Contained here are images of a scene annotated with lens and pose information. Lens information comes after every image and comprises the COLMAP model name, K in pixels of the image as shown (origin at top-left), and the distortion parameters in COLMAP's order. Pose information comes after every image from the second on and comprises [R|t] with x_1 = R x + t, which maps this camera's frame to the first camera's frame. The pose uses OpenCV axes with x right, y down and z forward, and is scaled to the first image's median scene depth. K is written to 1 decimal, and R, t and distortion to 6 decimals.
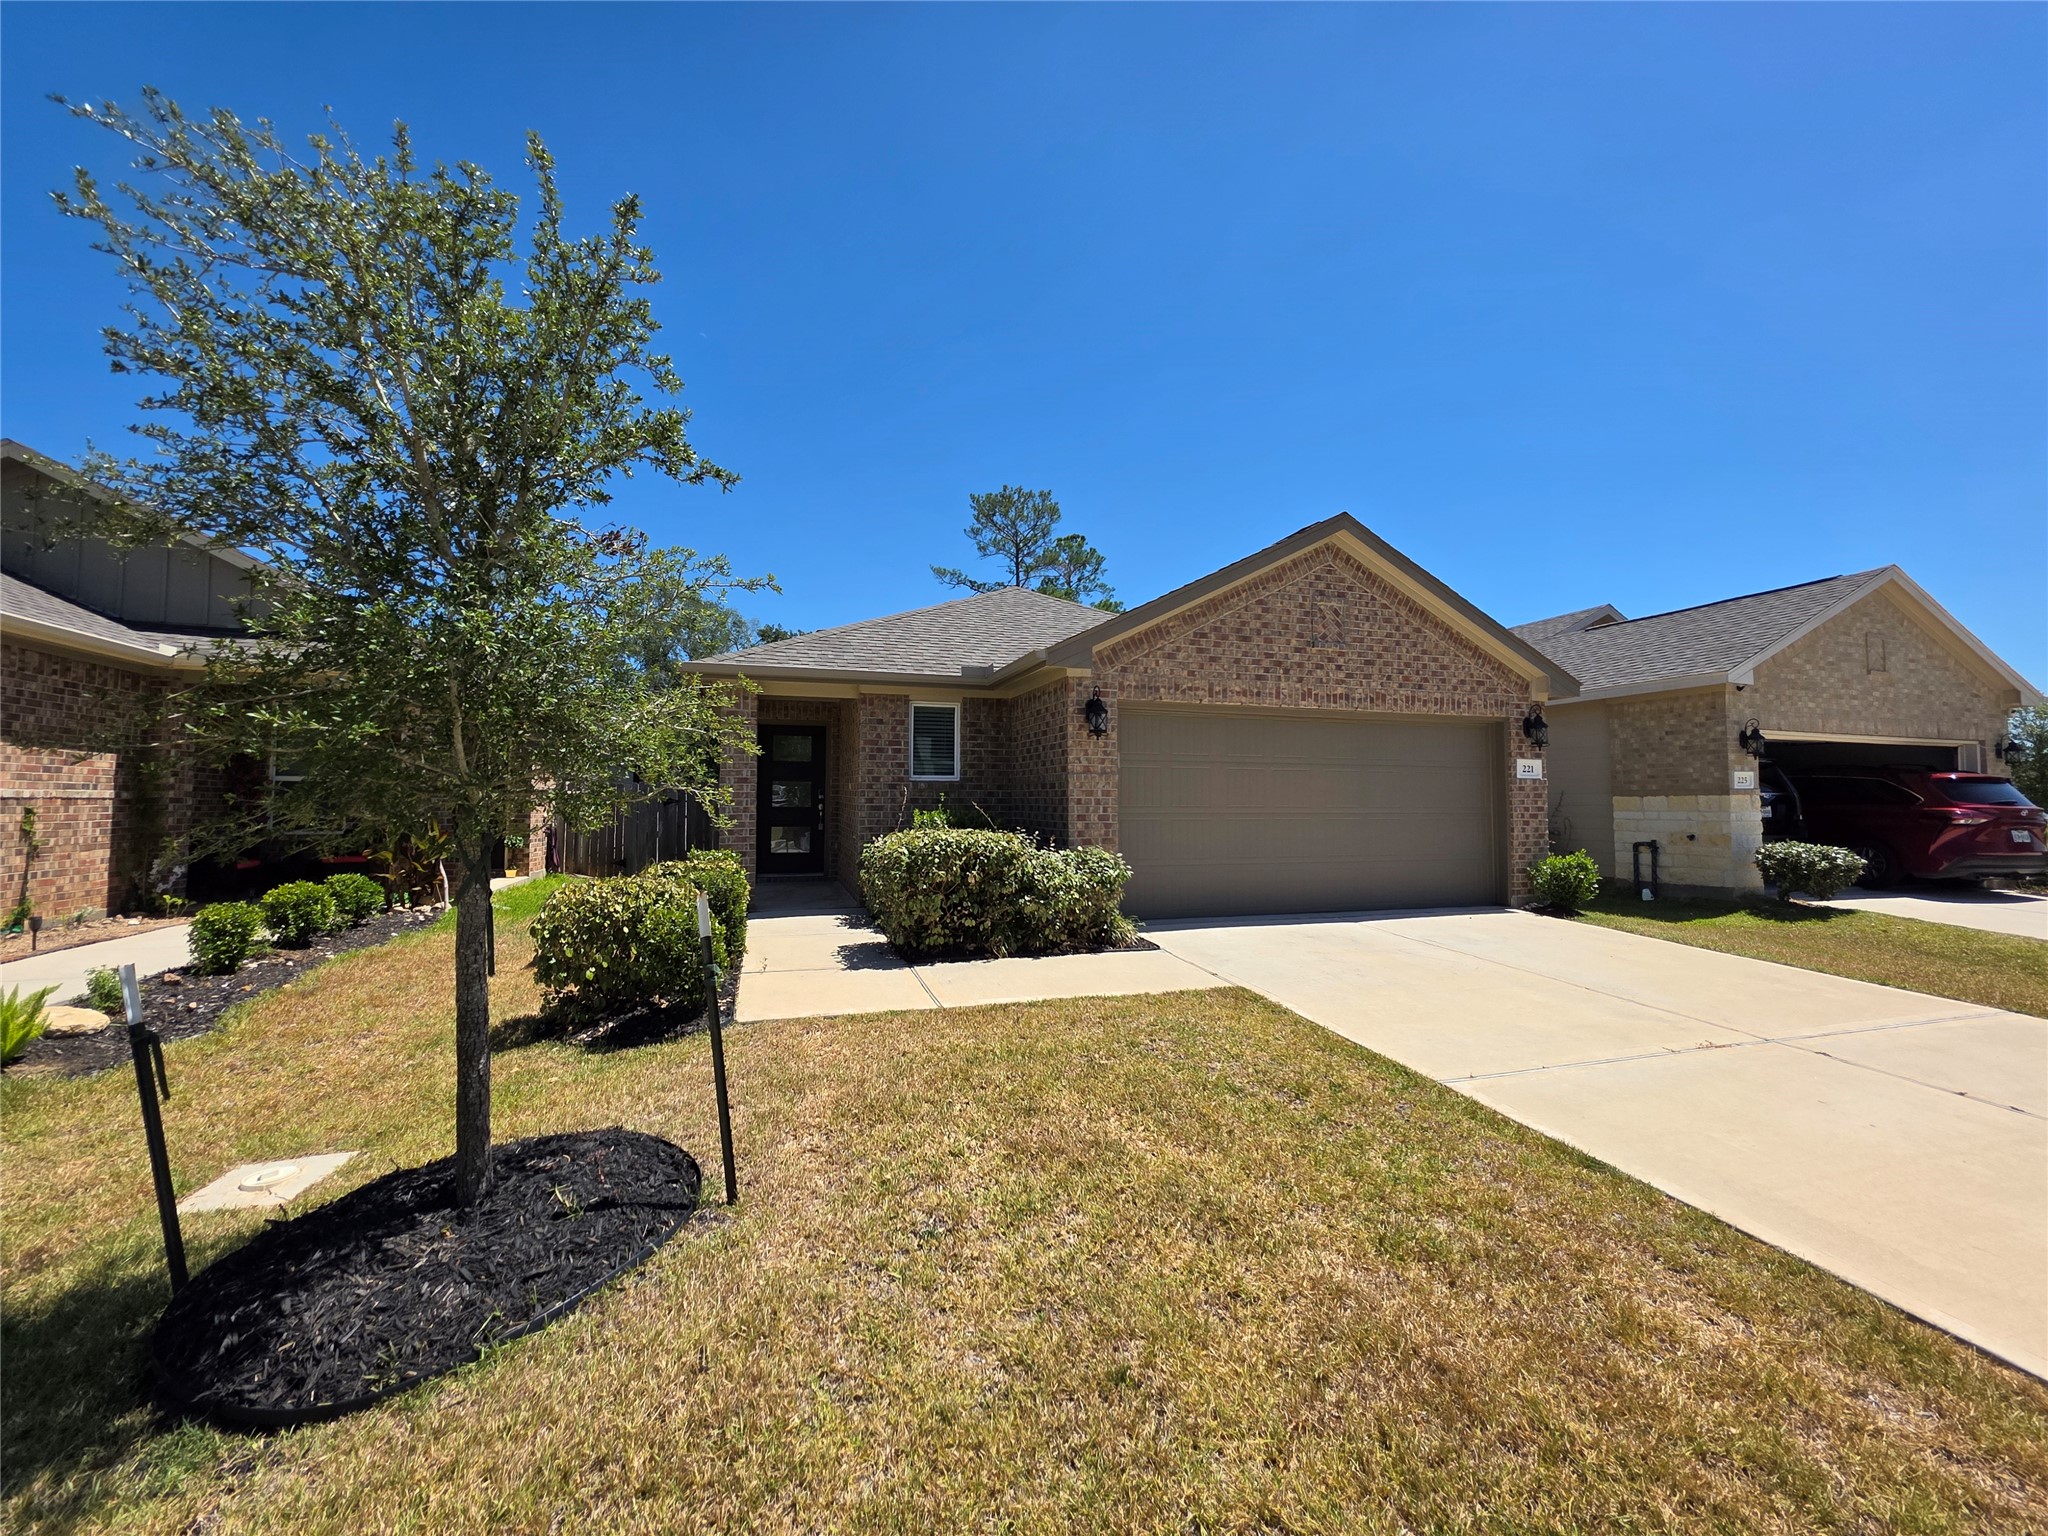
lens RADIAL K [[822.7, 0, 1024.6], [0, 822.7, 768.8], [0, 0, 1]] dist [0.006426, -0.000013]
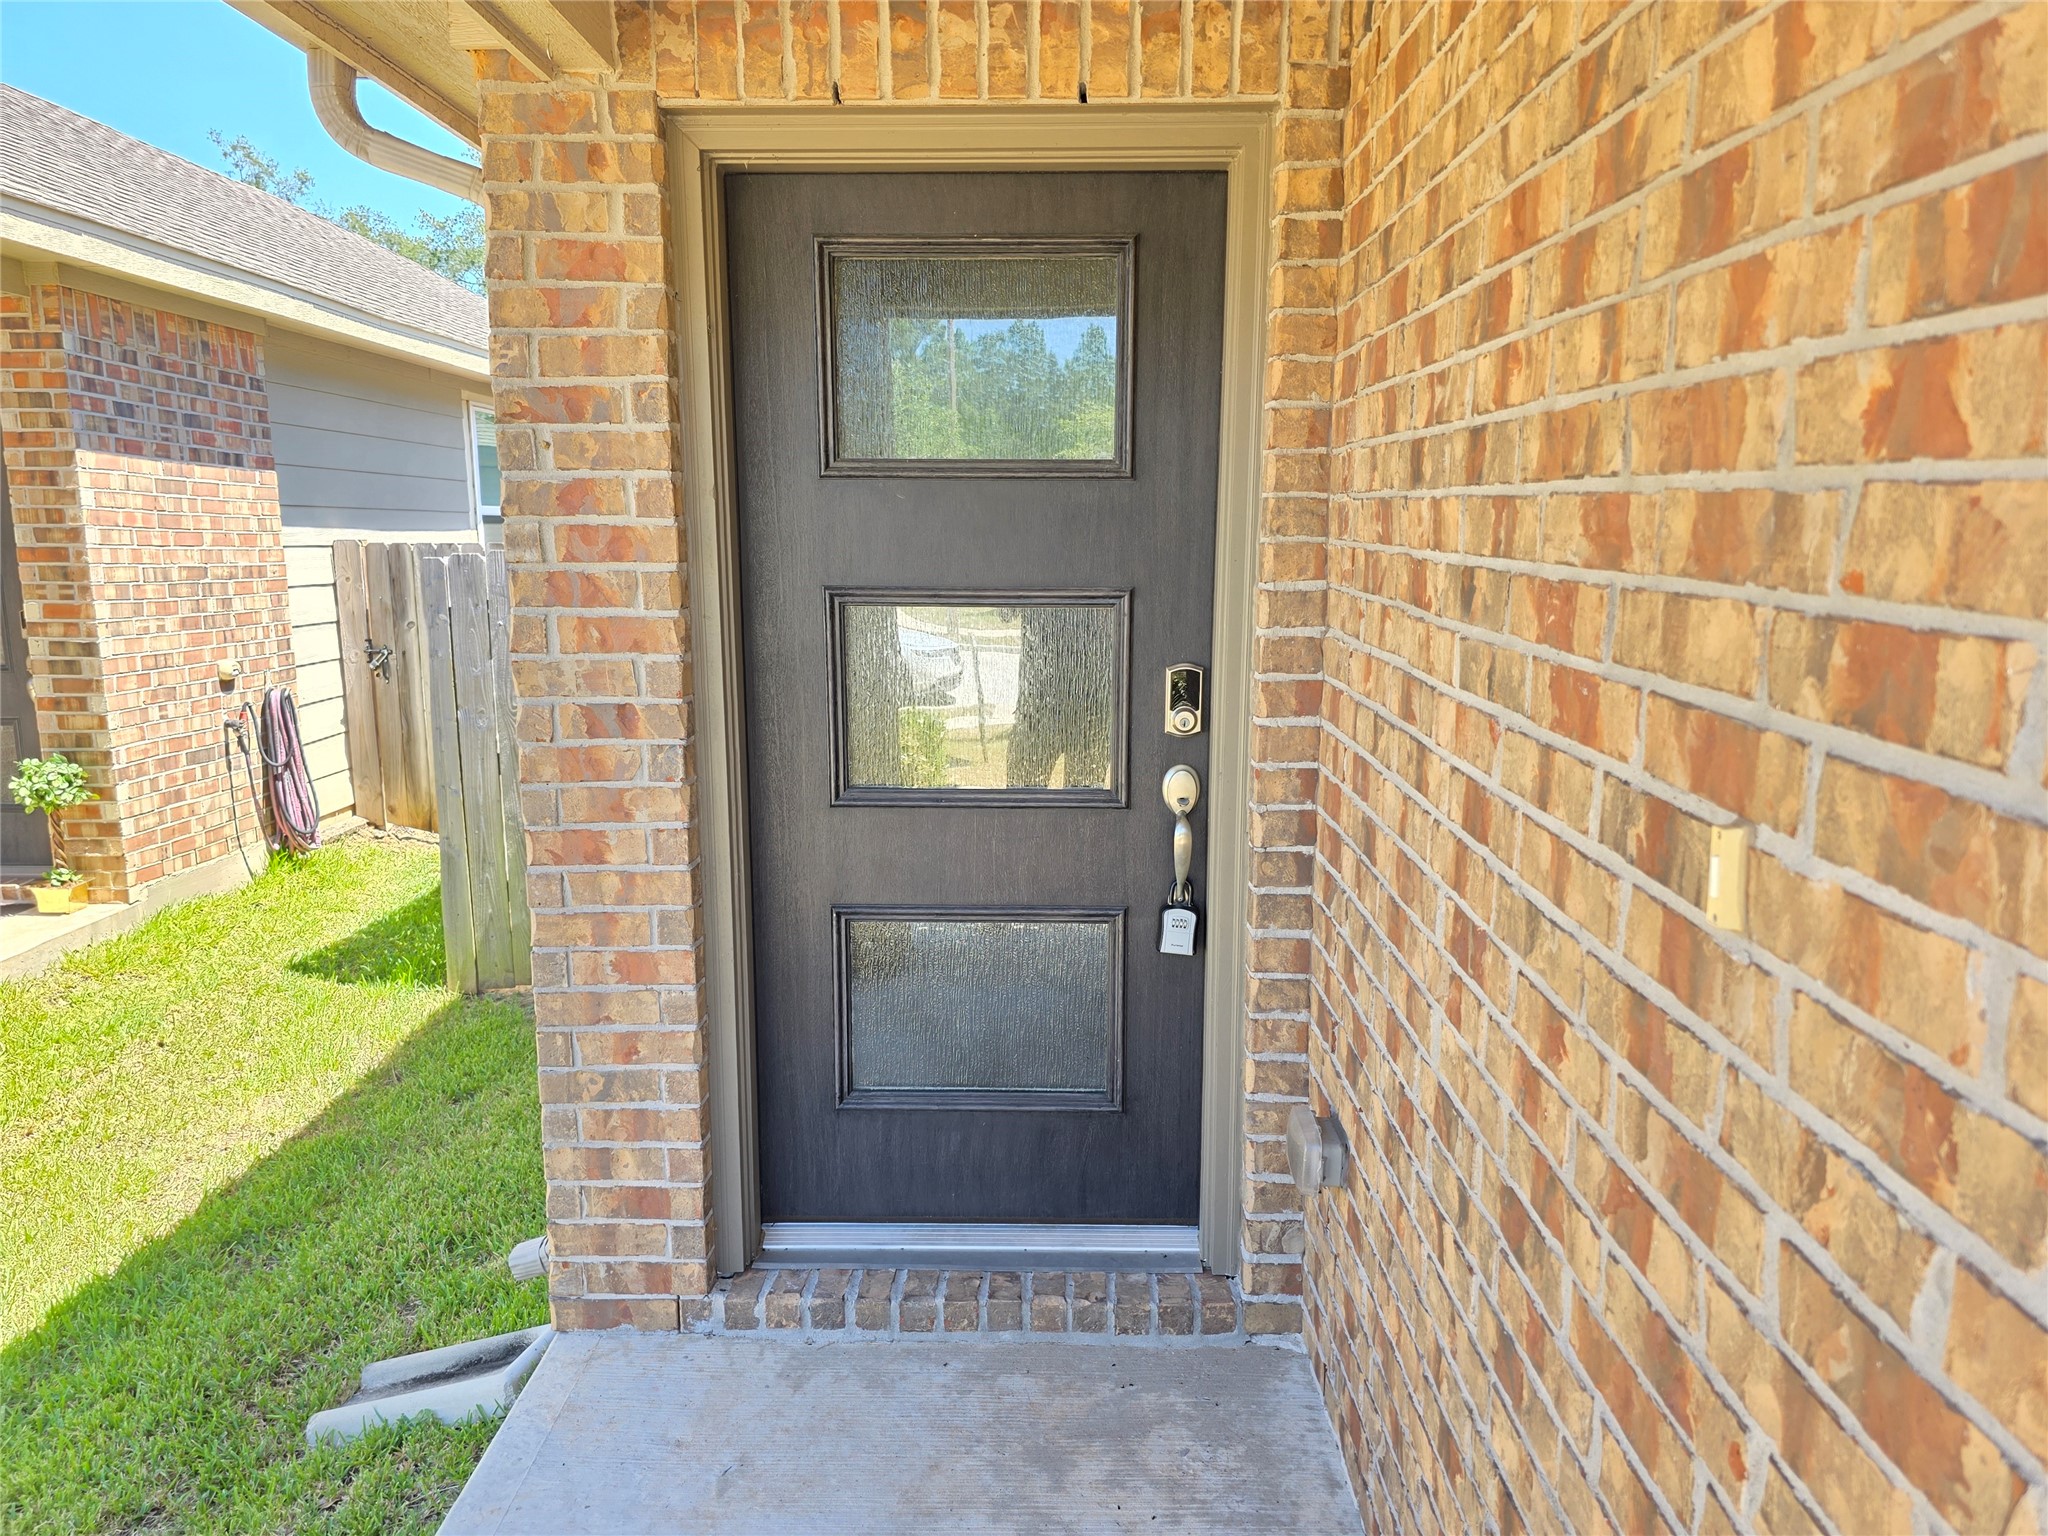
lens RADIAL K [[1373.9, 0, 1026.5], [0, 1373.9, 768.6], [0, 0, 1]] dist [-0.000201, -0.000004]
pose [[0.942905, 0.056651, -0.328209, -0.197067], [0.017451, 0.975671, 0.218543, -0.008468], [0.332605, -0.211793, 0.918976, 0.783173]]
